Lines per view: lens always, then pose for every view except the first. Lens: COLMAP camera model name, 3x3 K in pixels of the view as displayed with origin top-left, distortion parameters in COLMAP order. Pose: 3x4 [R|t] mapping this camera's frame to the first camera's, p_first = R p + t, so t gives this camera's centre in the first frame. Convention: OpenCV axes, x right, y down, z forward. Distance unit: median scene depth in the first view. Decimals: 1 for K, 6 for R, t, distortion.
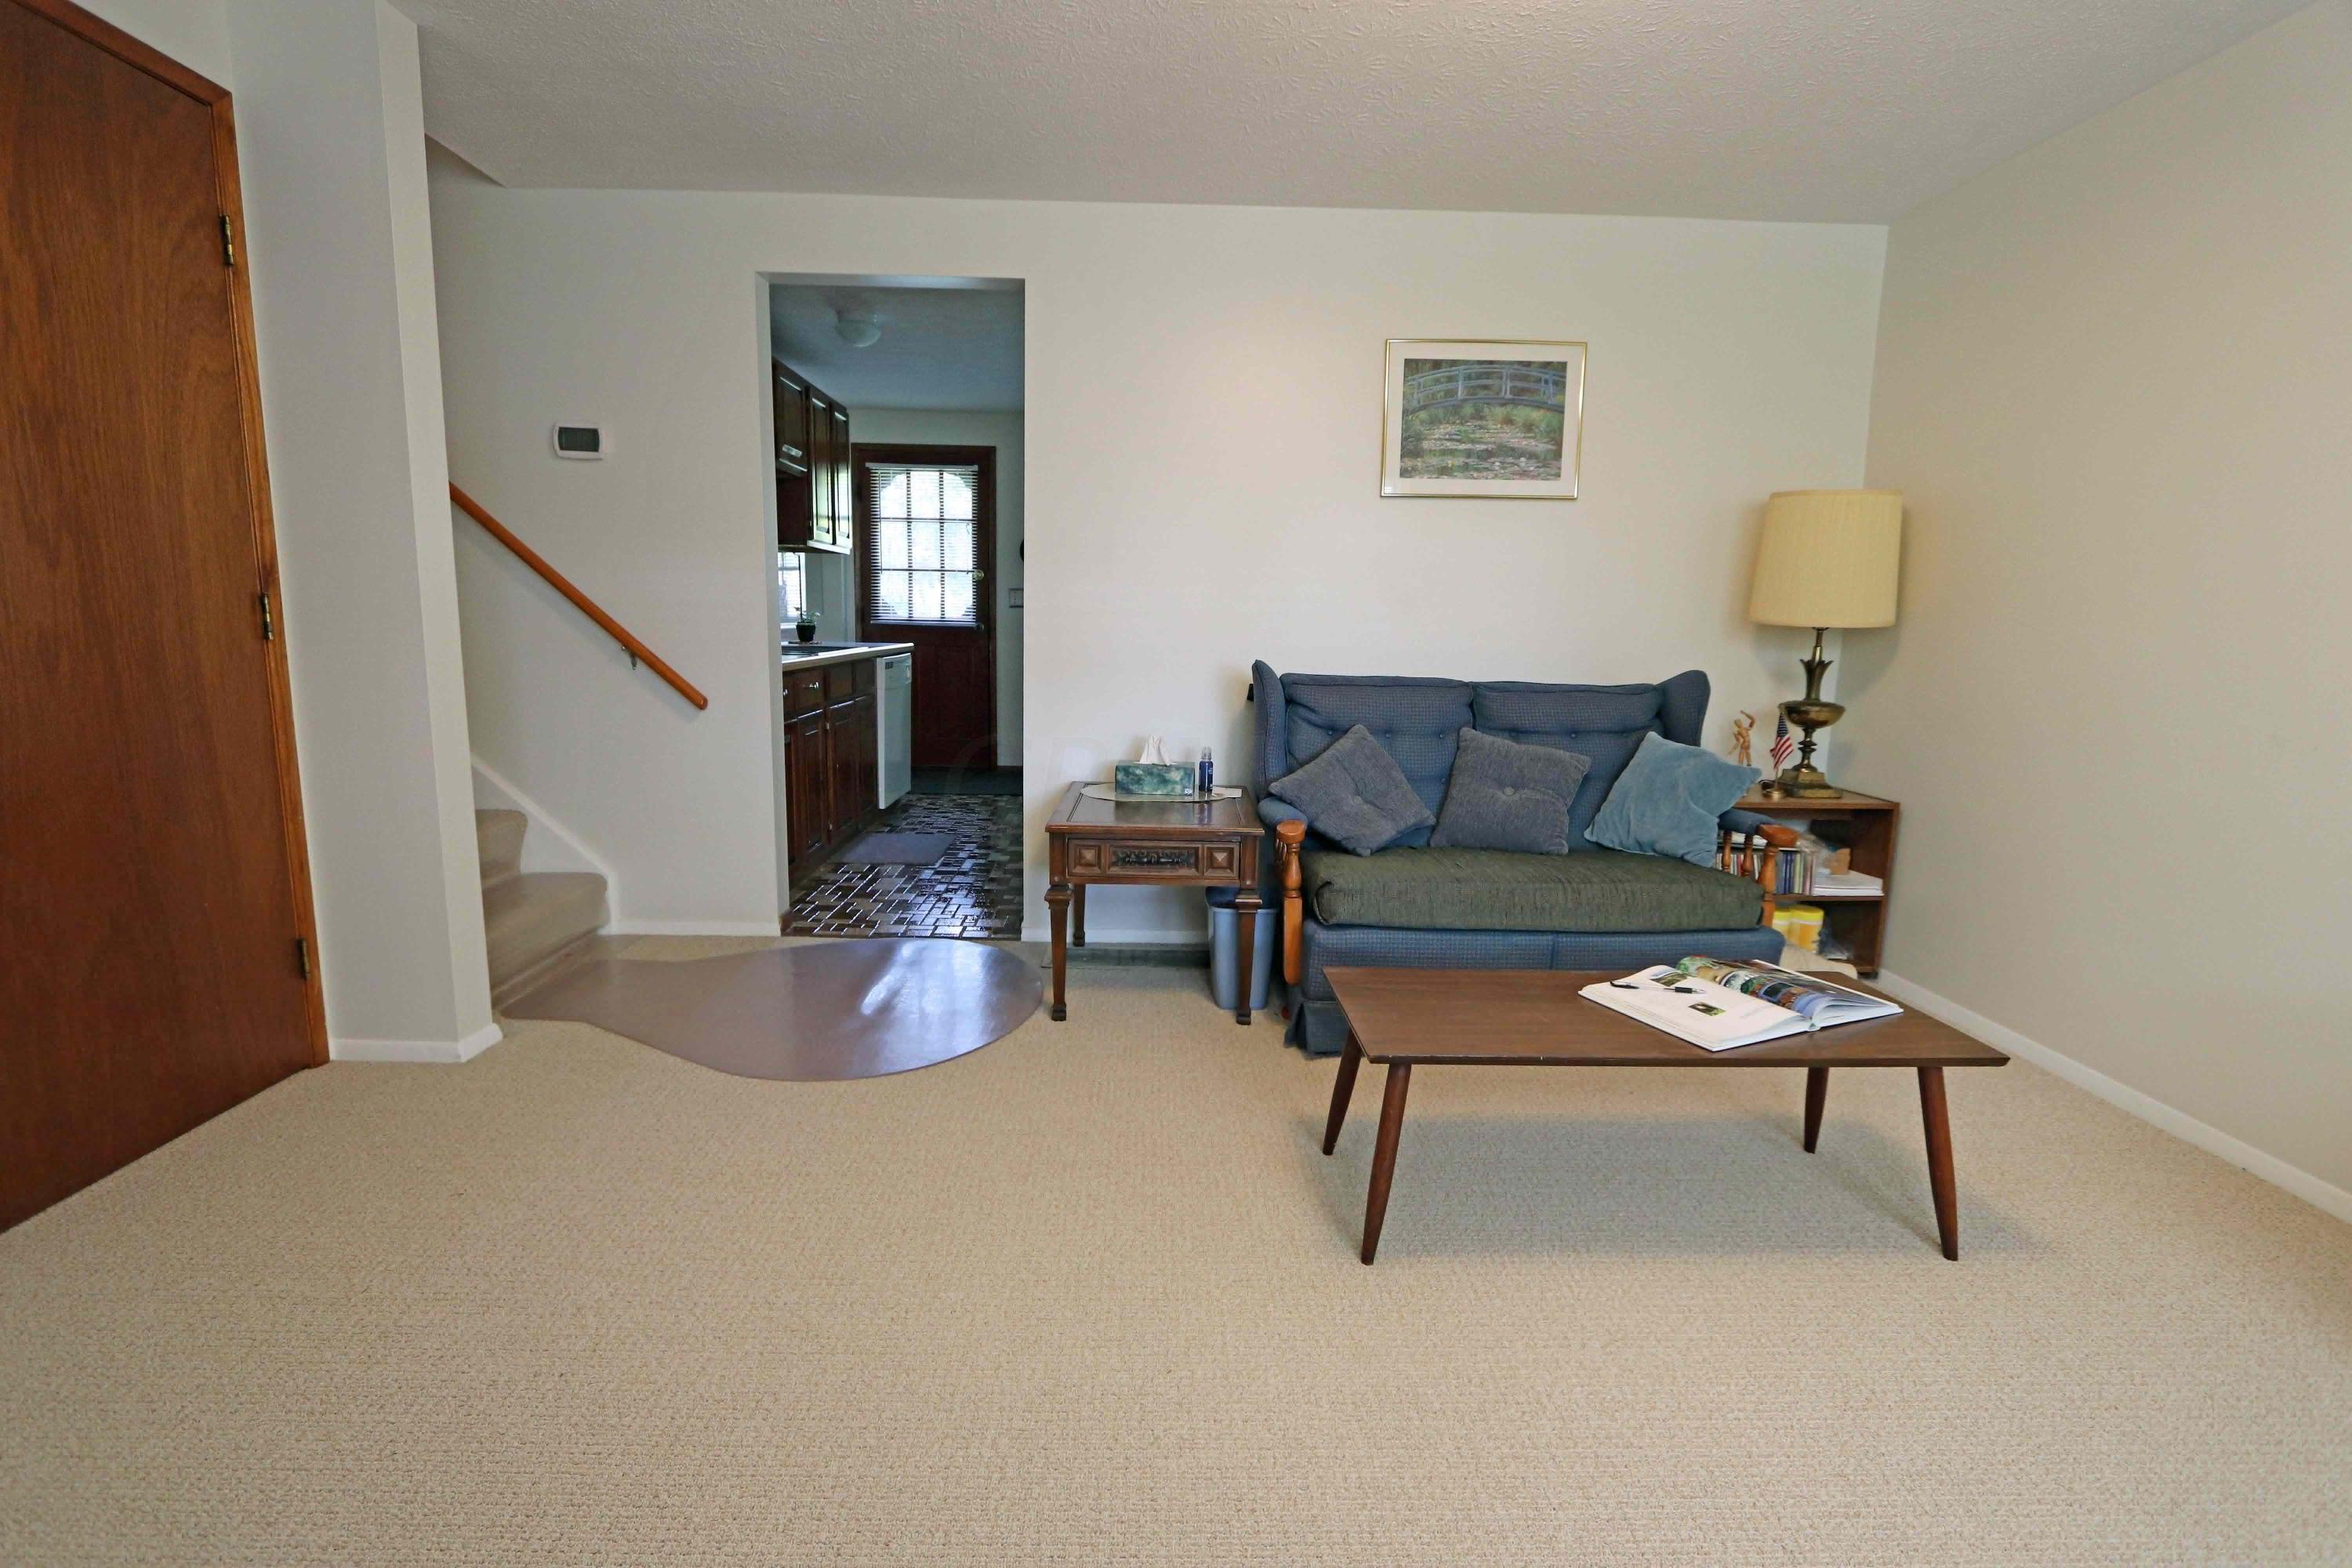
lens RADIAL K [[1084.4, 0, 1182.8], [0, 1084.4, 789.0], [0, 0, 1]] dist [-0.013107, 0.002133]
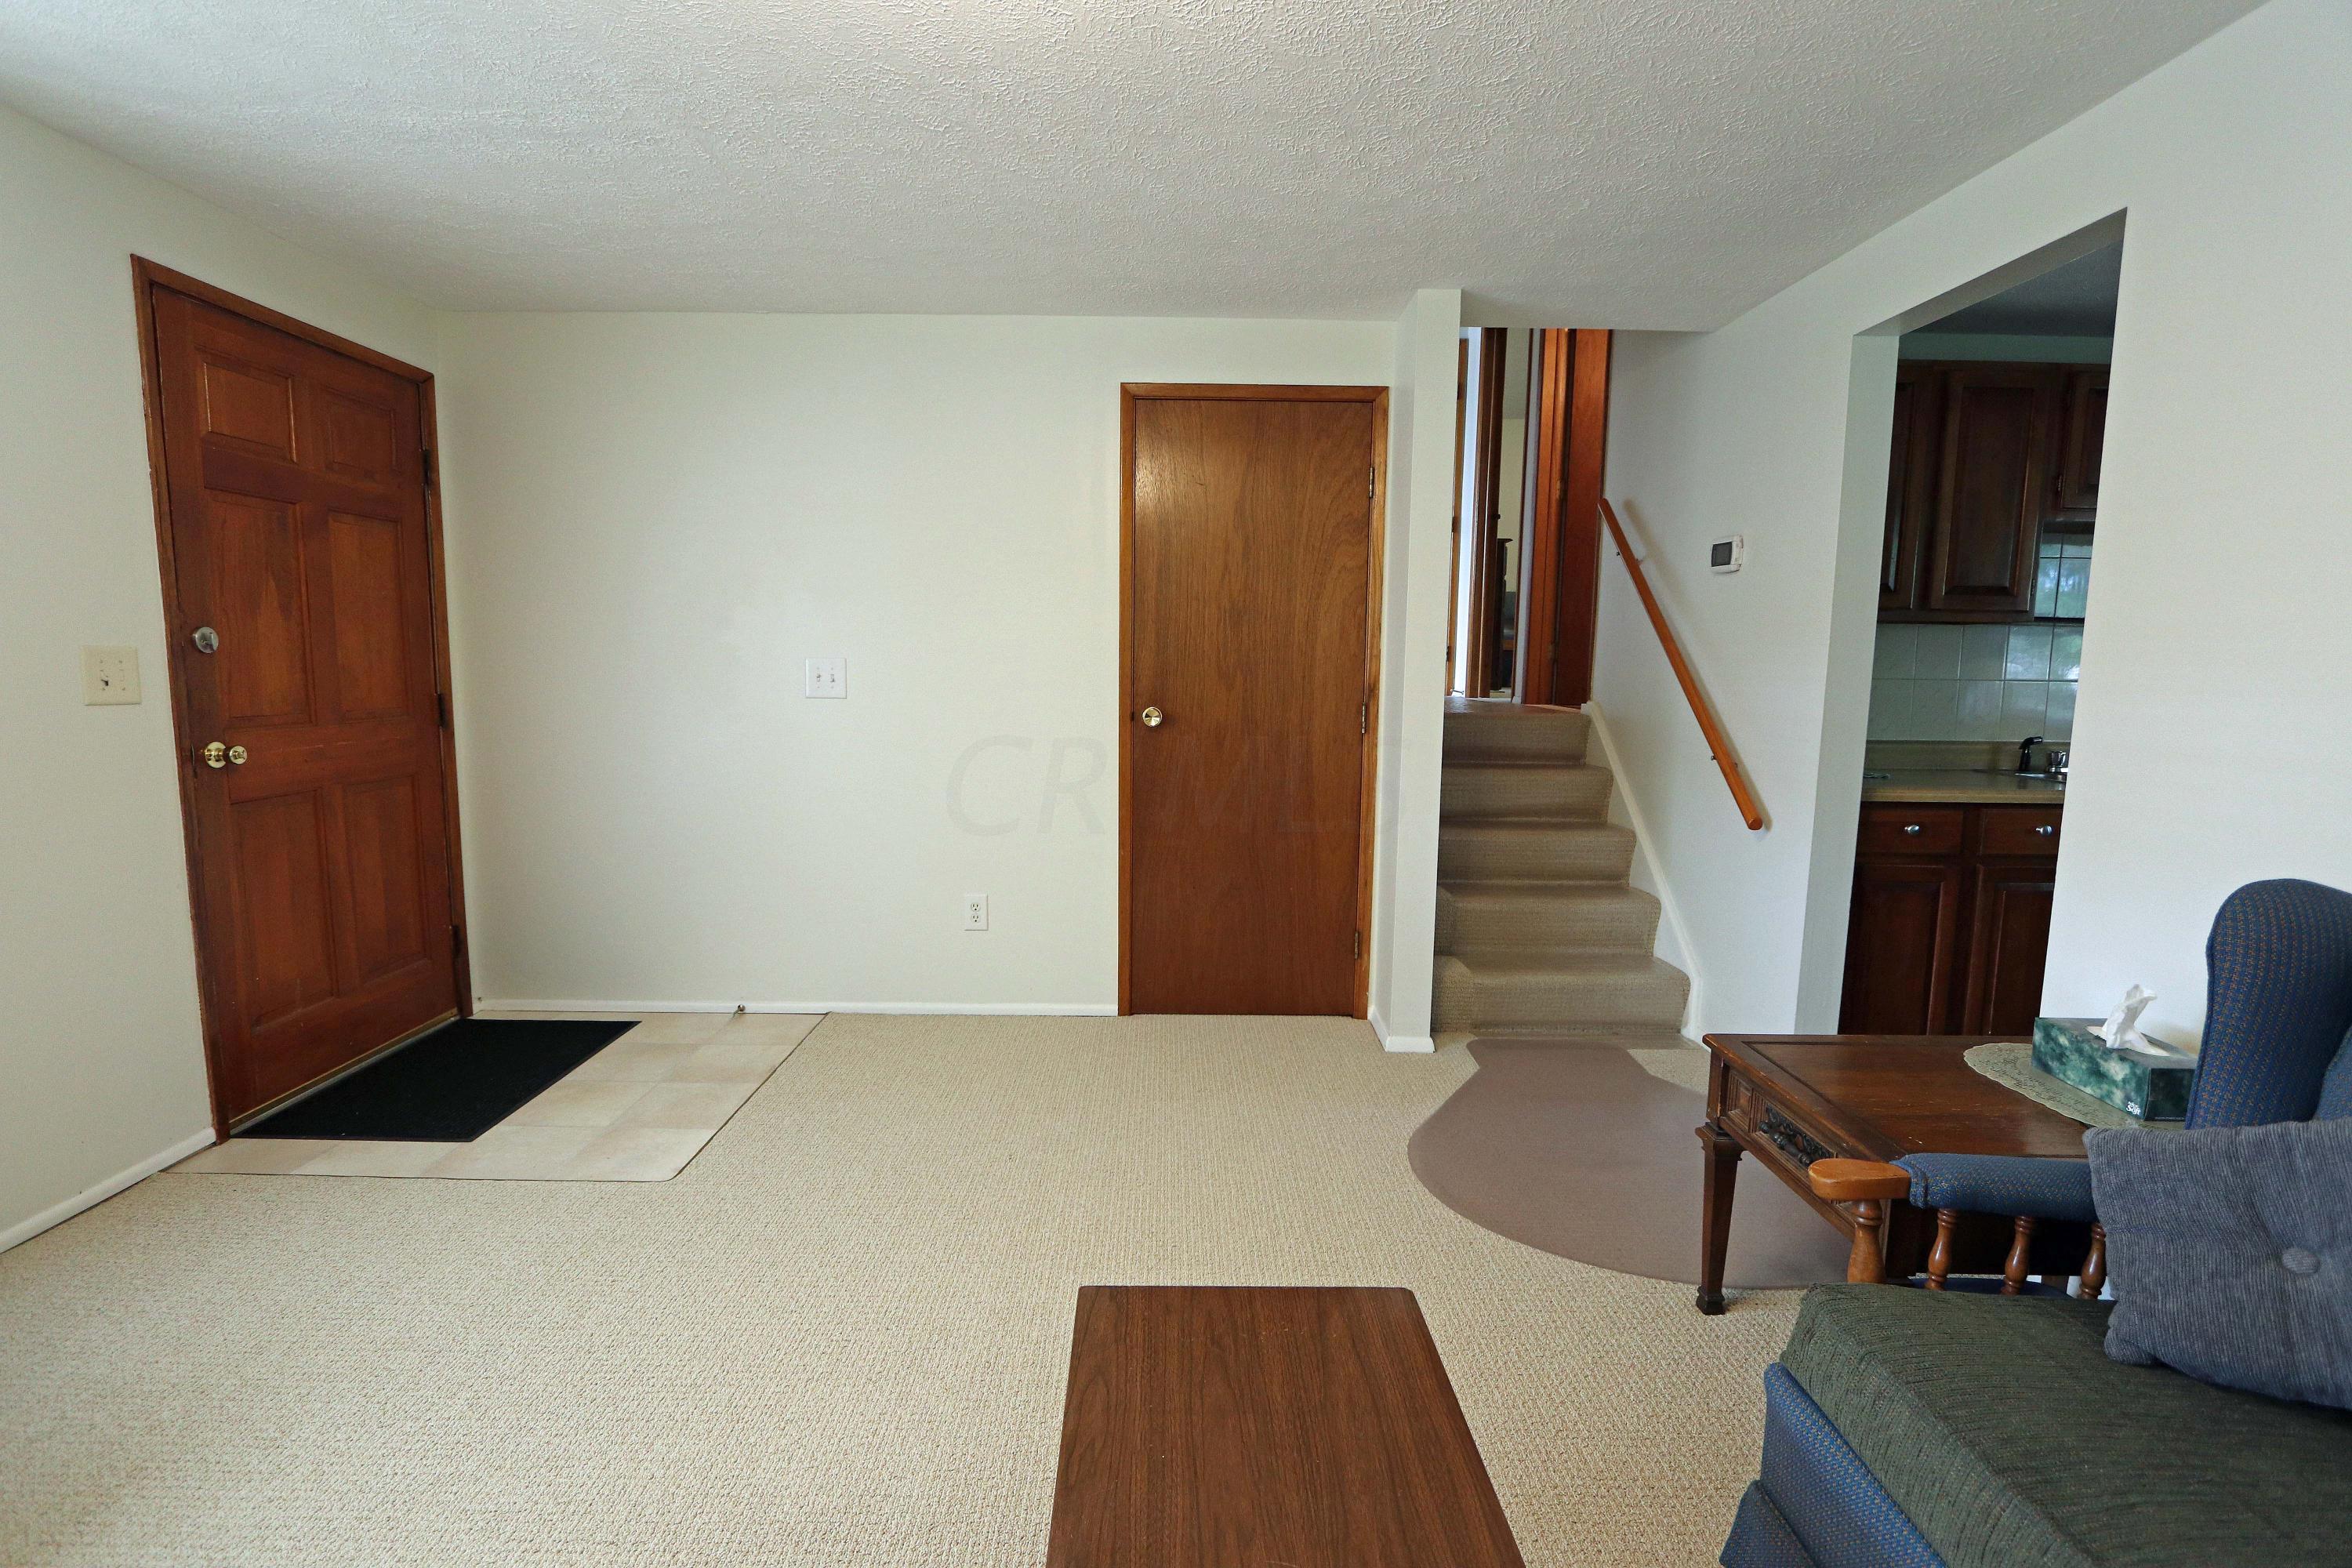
lens RADIAL K [[1084.4, 0, 1185.5], [0, 1084.4, 783.0], [0, 0, 1]] dist [-0.013107, 0.002133]
pose [[-0.004654, 0.091098, -0.995831, 0.732300], [-0.170805, 0.981135, 0.090552, -0.173998], [0.985294, 0.170514, 0.010994, 0.783257]]
